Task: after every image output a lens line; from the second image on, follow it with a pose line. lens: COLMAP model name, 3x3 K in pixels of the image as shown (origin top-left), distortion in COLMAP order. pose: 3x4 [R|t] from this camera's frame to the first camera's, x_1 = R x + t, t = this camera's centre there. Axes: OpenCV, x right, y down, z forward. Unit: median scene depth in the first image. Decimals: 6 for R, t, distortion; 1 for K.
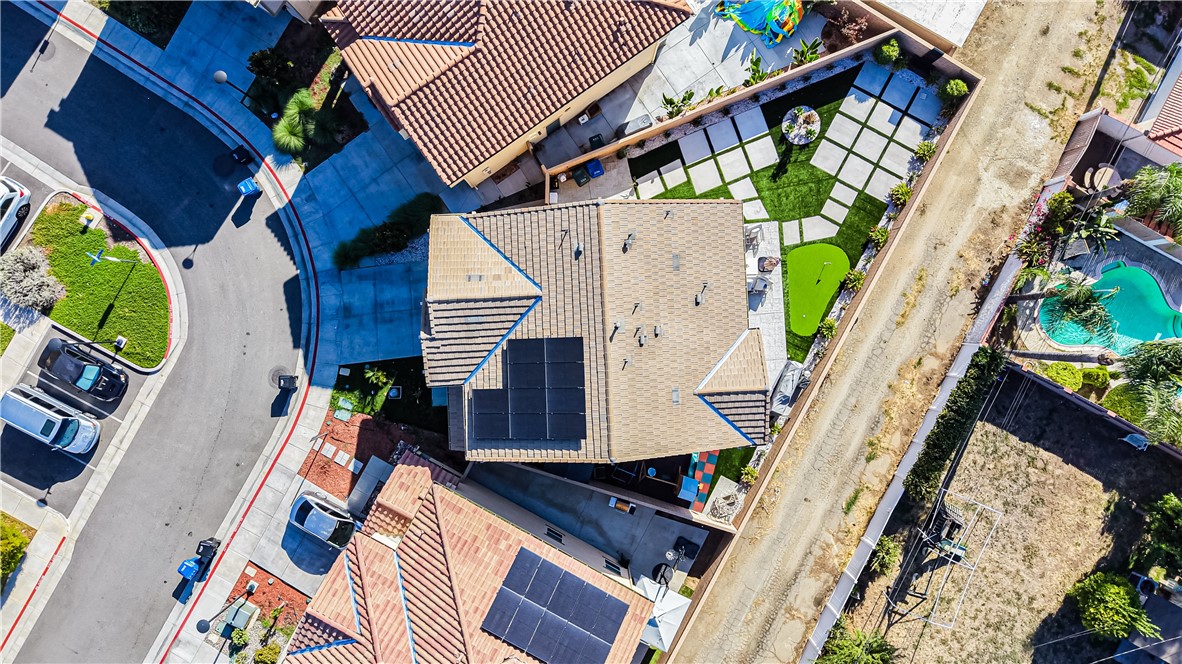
lens RADIAL K [[797.4, 0, 591.0], [0, 797.4, 332.0], [0, 0, 1]] dist [0.003755, -0.005045]
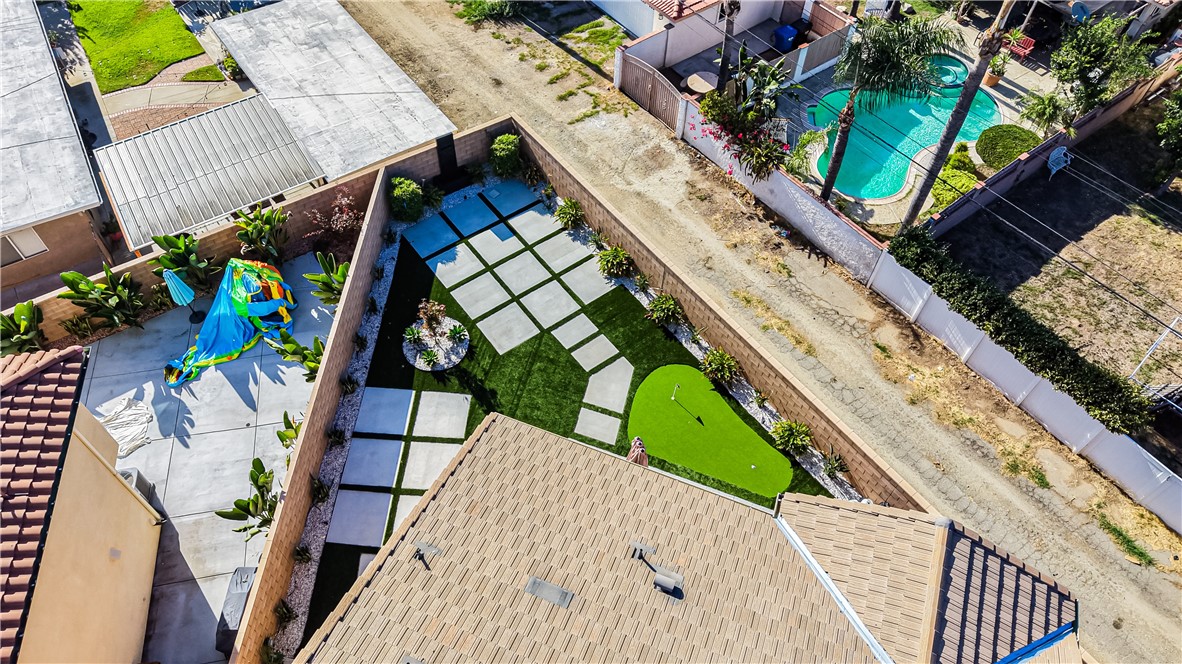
lens RADIAL K [[774.4, 0, 591.0], [0, 774.4, 332.0], [0, 0, 1]] dist [0.061065, -0.080429]
pose [[0.417189, -0.720276, 0.554217, 0.004509], [0.908818, 0.331818, -0.252877, -0.017275], [-0.001758, 0.609180, 0.793030, 0.548744]]
